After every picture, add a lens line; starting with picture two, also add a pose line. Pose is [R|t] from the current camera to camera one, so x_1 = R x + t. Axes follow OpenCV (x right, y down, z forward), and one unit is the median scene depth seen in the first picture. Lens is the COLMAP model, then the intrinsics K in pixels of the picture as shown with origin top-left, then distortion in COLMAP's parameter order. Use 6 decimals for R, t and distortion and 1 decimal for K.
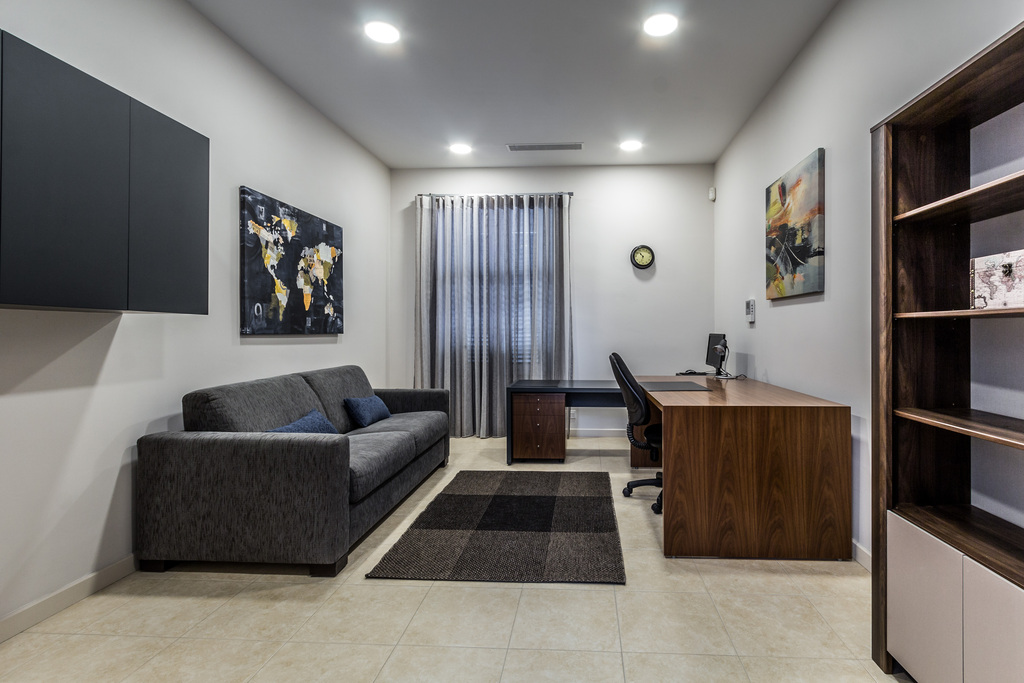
lens RADIAL K [[474.9, 0, 512.9], [0, 474.9, 335.7], [0, 0, 1]] dist [-0.005123, -0.000780]
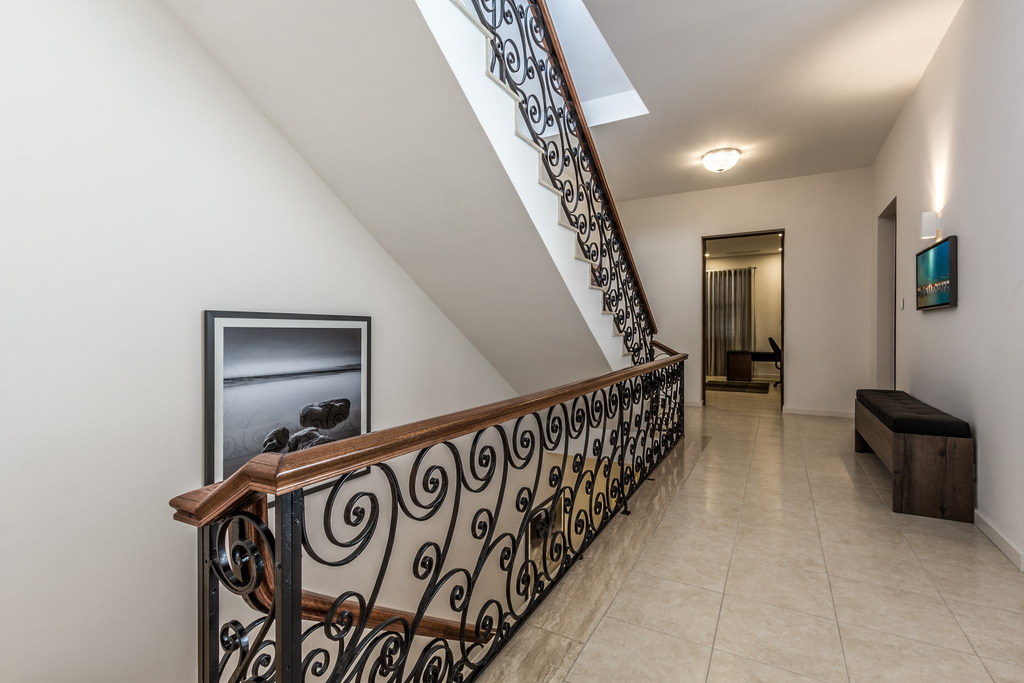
lens RADIAL K [[474.9, 0, 507.3], [0, 474.9, 338.1], [0, 0, 1]] dist [-0.005123, -0.000780]
pose [[0.925570, 0.002404, -0.378568, -0.111672], [-0.001549, 0.999996, 0.002563, 0.025800], [0.378573, -0.001786, 0.925570, -1.512802]]
